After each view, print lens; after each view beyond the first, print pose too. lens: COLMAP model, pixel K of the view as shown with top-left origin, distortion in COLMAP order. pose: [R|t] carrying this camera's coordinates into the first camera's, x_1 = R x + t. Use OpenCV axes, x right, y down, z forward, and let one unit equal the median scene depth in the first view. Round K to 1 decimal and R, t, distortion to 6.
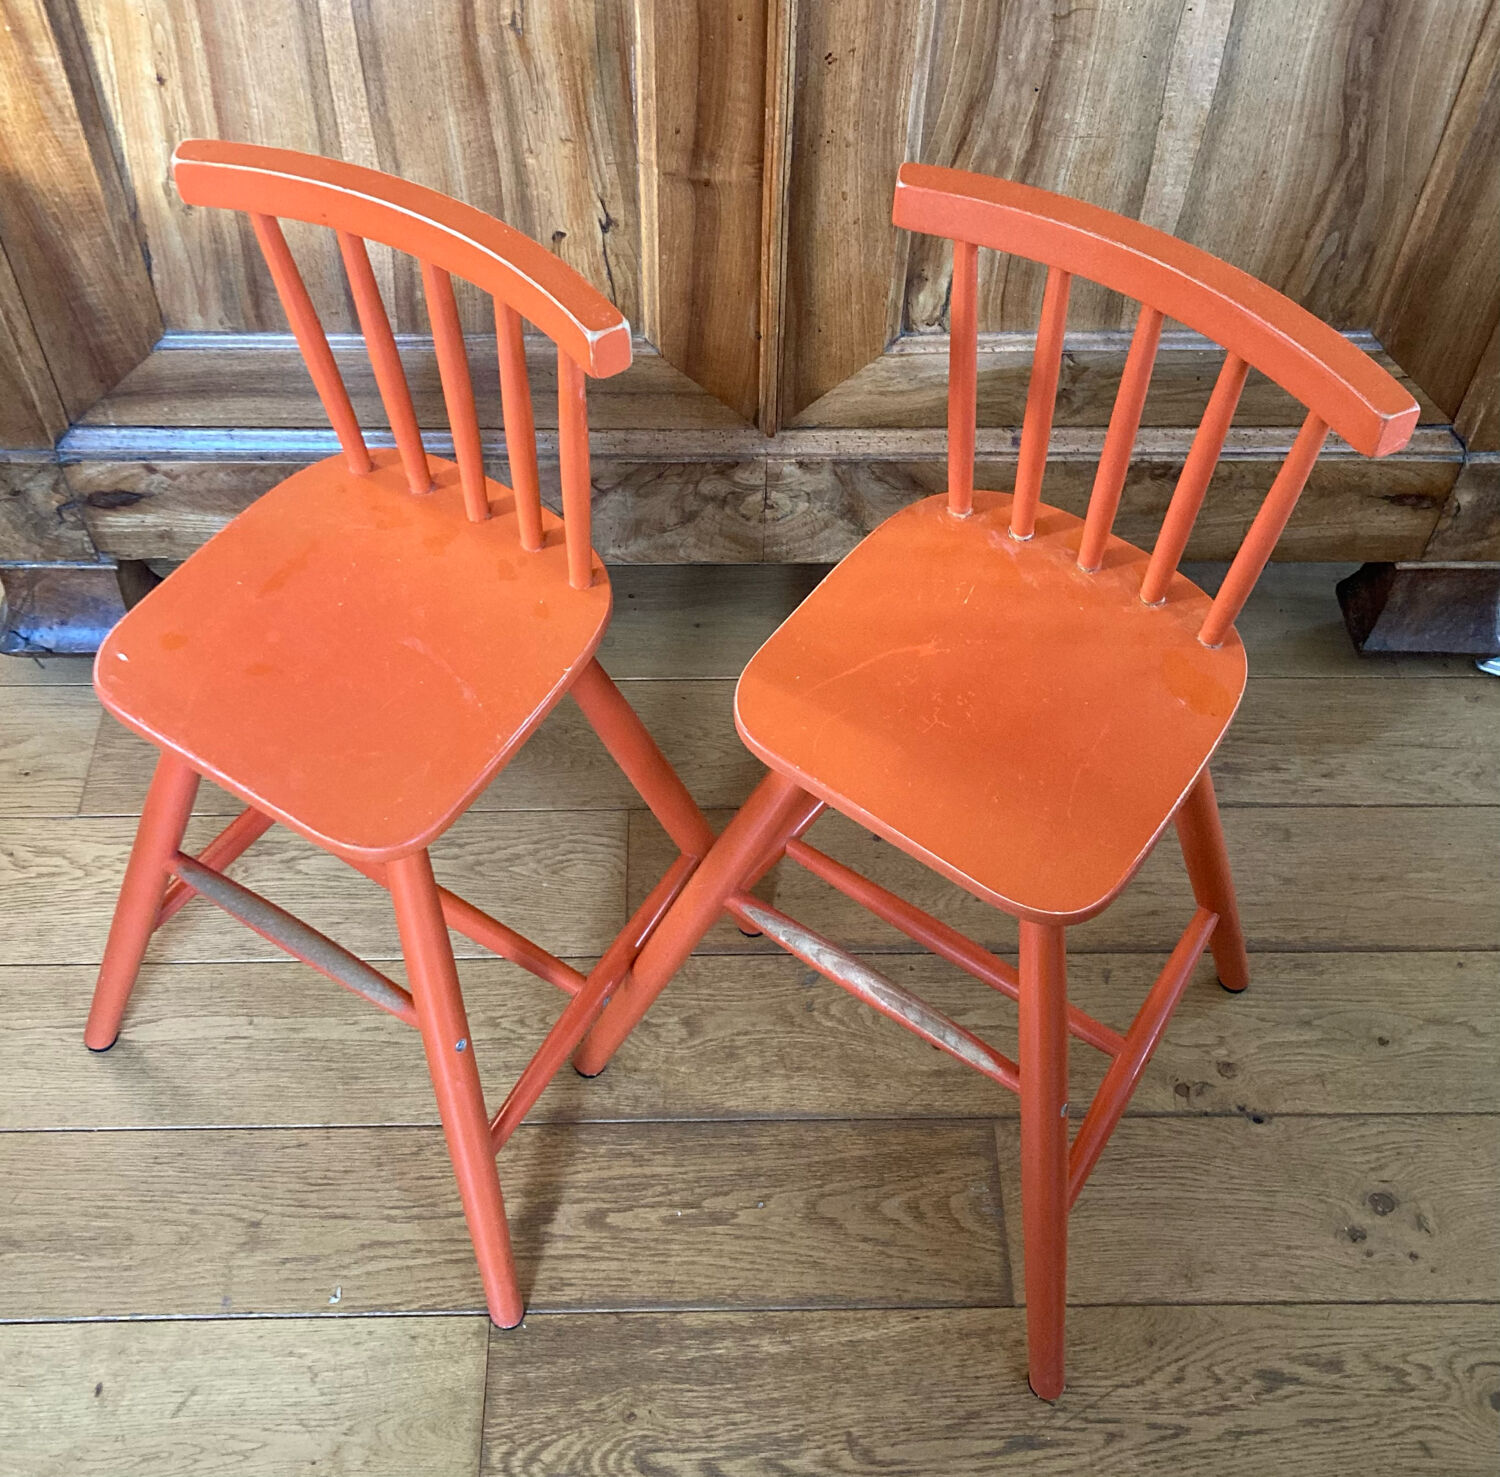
lens RADIAL K [[1824.1, 0, 736.5], [0, 1824.1, 629.7], [0, 0, 1]] dist [0.106470, -0.317252]
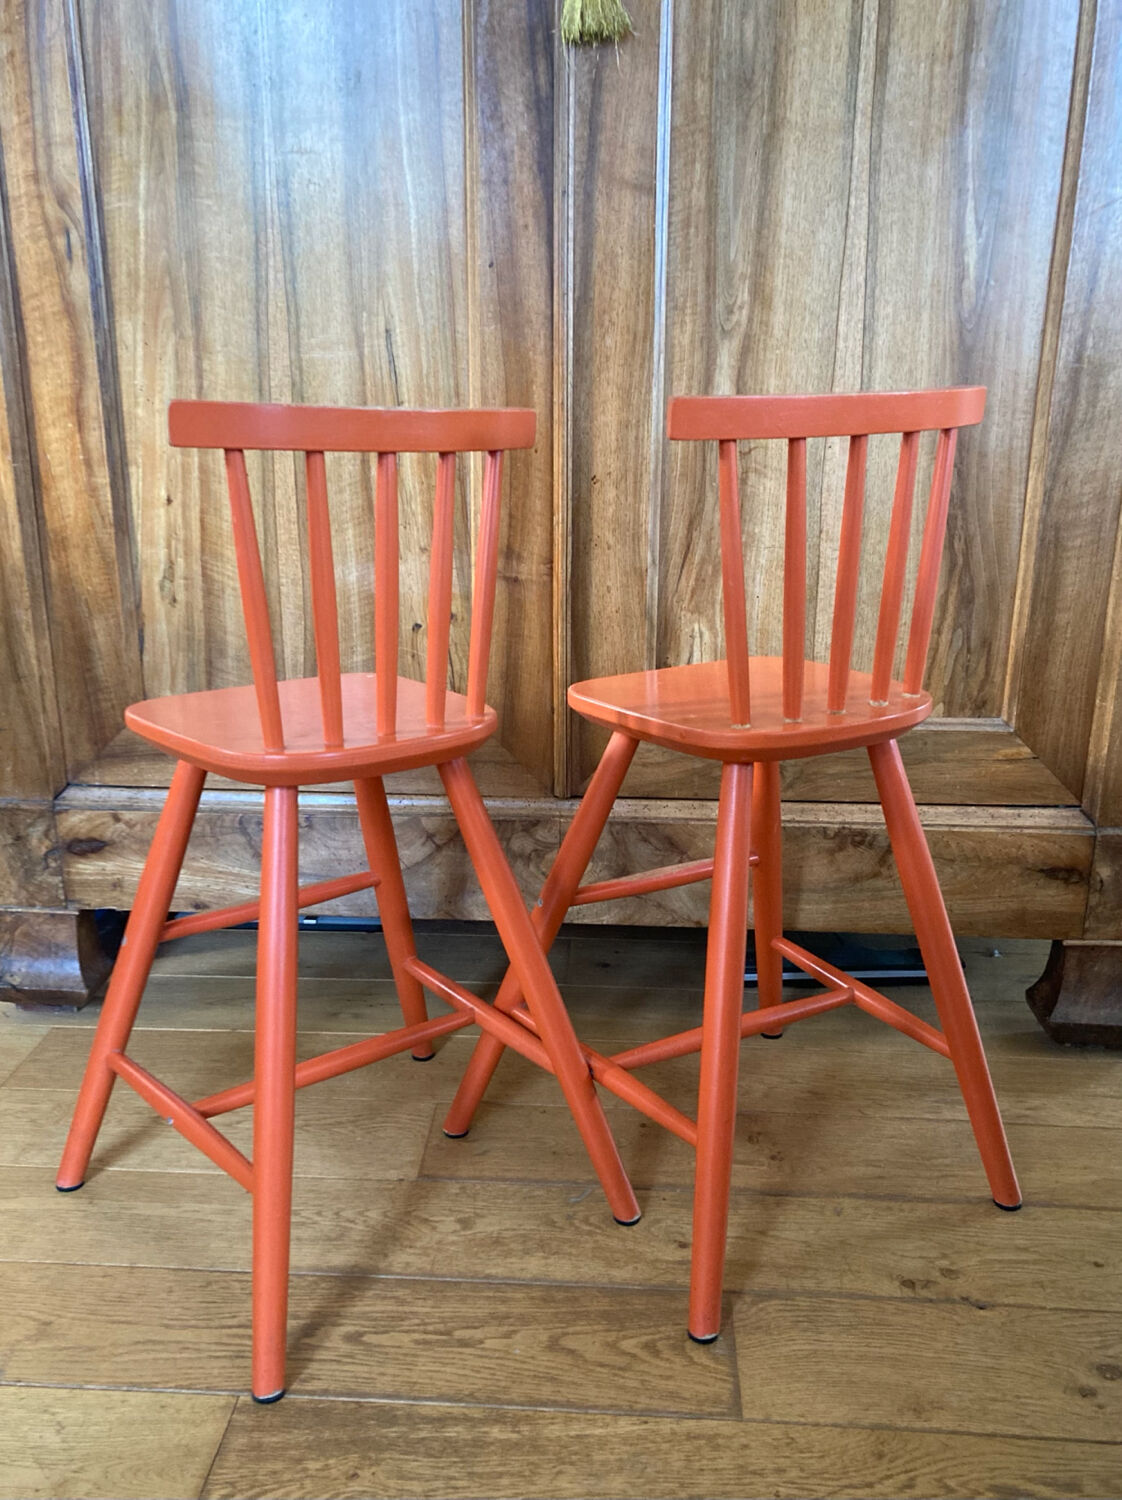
lens RADIAL K [[1363.8, 0, 532.9], [0, 1363.8, 814.1], [0, 0, 1]] dist [0.036513, -0.022130]
pose [[0.995701, 0.014880, -0.091425, 0.097692], [-0.061469, 0.844511, -0.531999, 0.484899], [0.069293, 0.535331, 0.841795, 0.166384]]
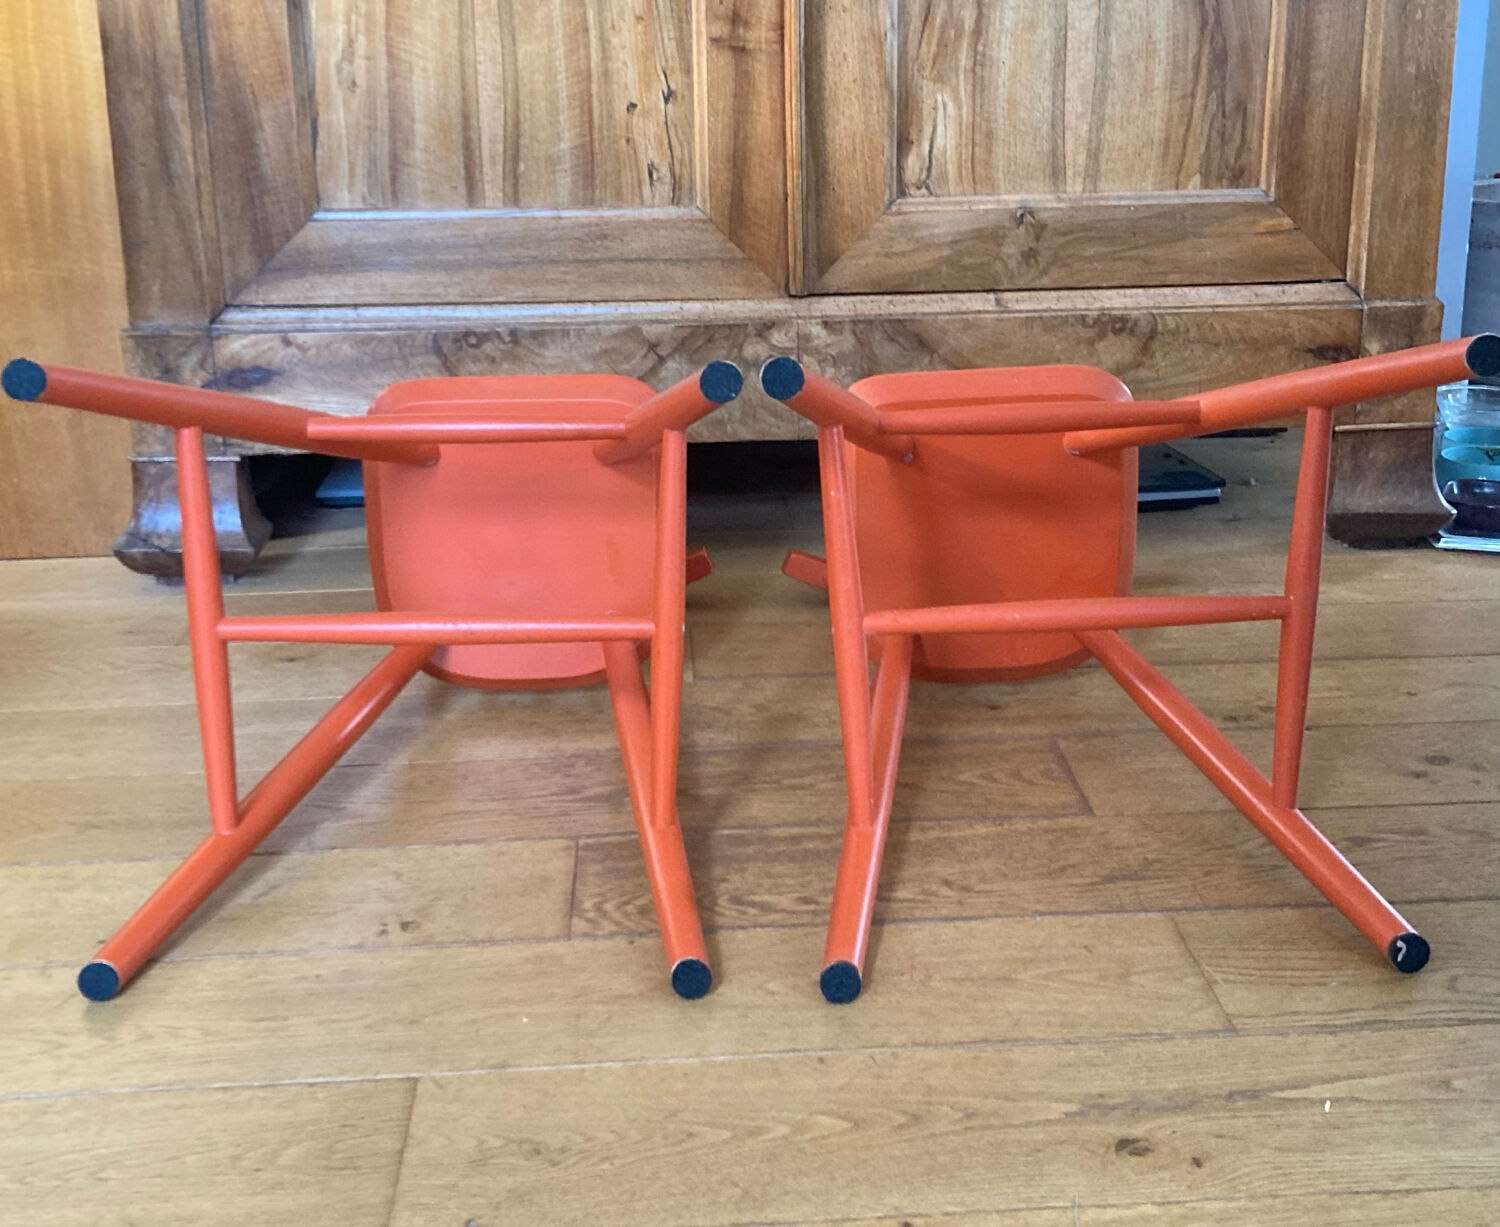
lens RADIAL K [[1840.7, 0, 779.6], [0, 1840.7, 499.9], [0, 0, 1]] dist [0.120367, -0.343776]
pose [[0.998329, -0.038290, 0.043271, -0.058809], [0.056140, 0.819942, -0.569687, 0.778432], [-0.013667, 0.571164, 0.820722, 0.065686]]
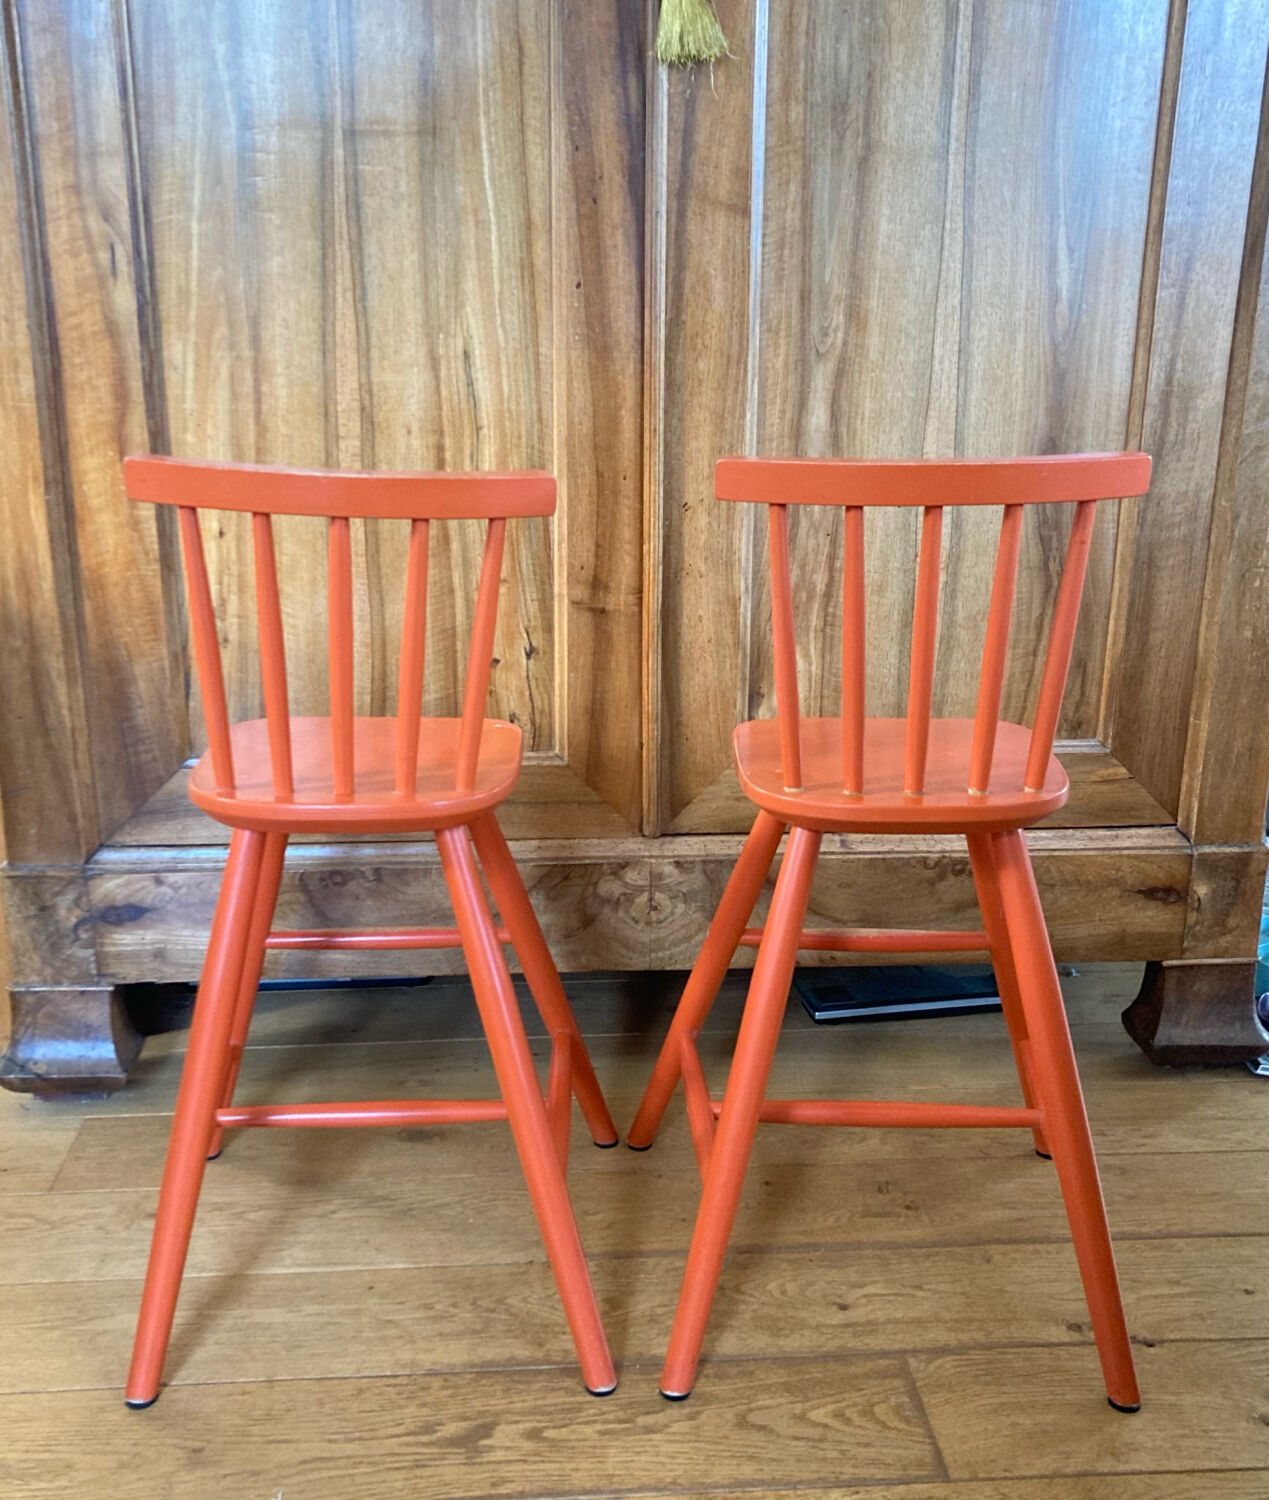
lens RADIAL K [[1575.4, 0, 612.9], [0, 1575.4, 779.2], [0, 0, 1]] dist [0.129266, -0.304965]
pose [[0.998715, -0.025447, 0.043823, -0.062087], [0.045232, 0.837562, -0.544467, 0.503115], [-0.022850, 0.545750, 0.837637, 0.056059]]
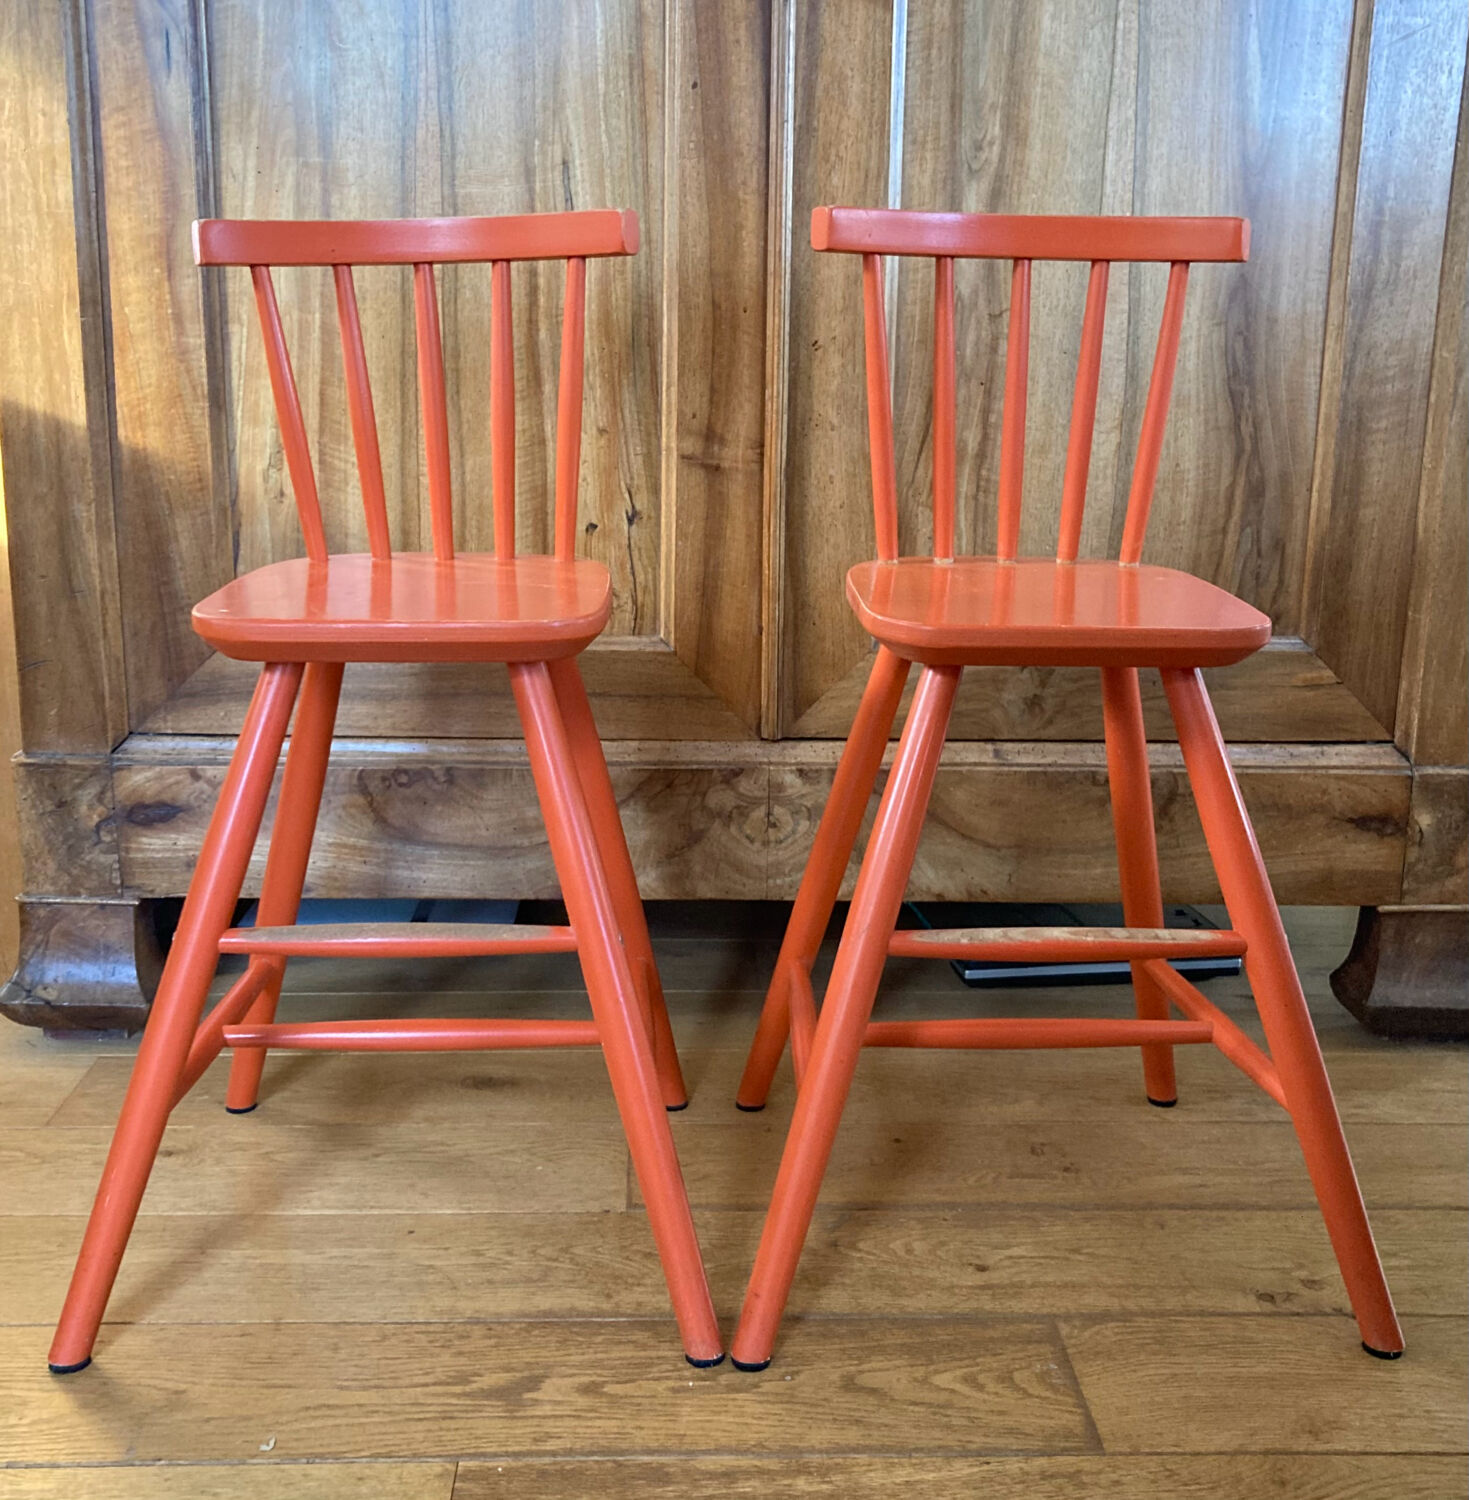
lens RADIAL K [[1738.0, 0, 726.3], [0, 1738.0, 735.5], [0, 0, 1]] dist [0.102572, -0.241764]
pose [[0.999901, -0.002311, 0.013864, -0.025541], [0.010282, 0.792774, -0.609428, 0.573298], [-0.009583, 0.609511, 0.792720, 0.190627]]
